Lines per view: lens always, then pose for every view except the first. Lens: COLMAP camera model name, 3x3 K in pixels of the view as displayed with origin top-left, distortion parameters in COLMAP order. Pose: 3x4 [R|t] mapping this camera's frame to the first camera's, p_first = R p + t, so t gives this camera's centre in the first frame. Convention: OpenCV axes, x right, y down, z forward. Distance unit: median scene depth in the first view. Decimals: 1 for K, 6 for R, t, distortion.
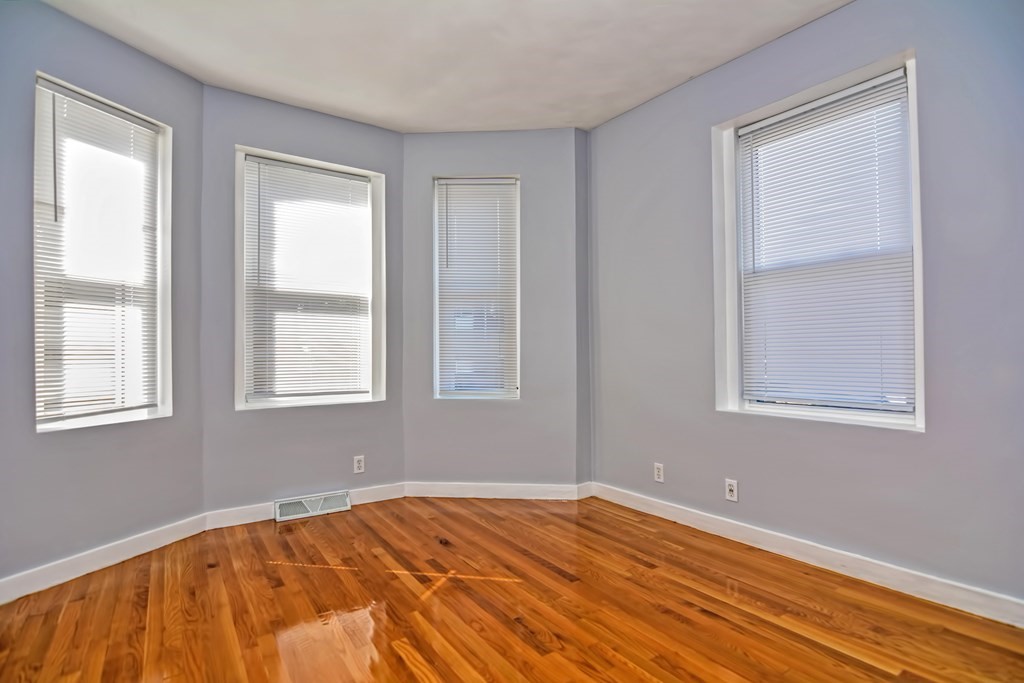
lens RADIAL K [[494.7, 0, 500.7], [0, 494.7, 357.5], [0, 0, 1]] dist [-0.007218, -0.010595]
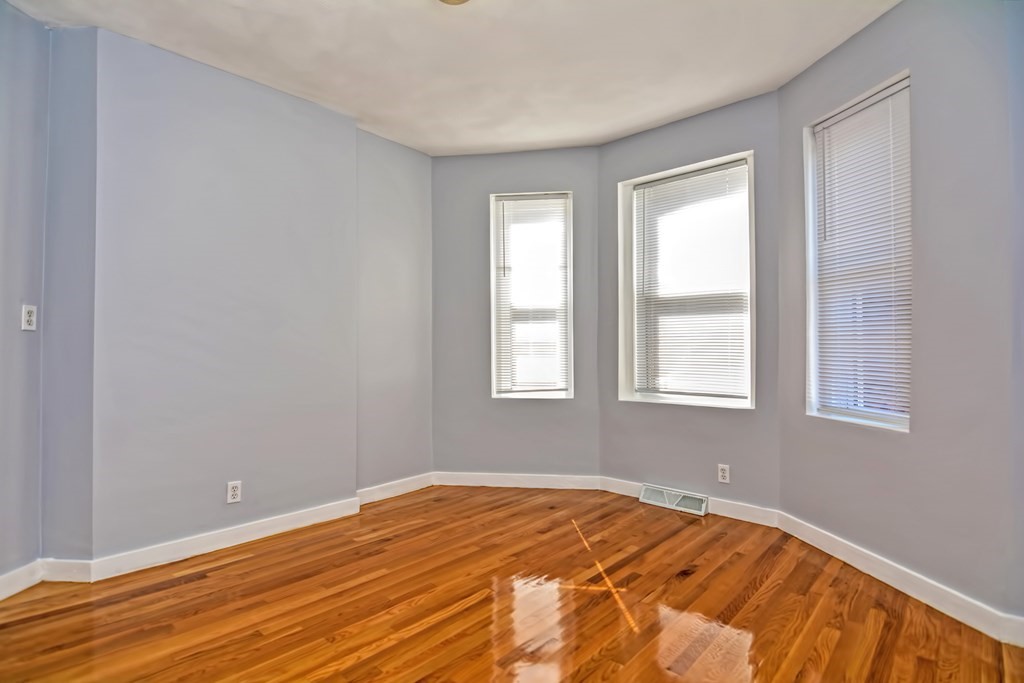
lens RADIAL K [[494.7, 0, 515.3], [0, 494.7, 355.3], [0, 0, 1]] dist [-0.007218, -0.010595]
pose [[0.260867, 0.015344, -0.965253, 0.563521], [-0.007550, 0.999876, 0.013854, -0.019160], [0.965345, 0.003674, 0.260950, 0.415365]]
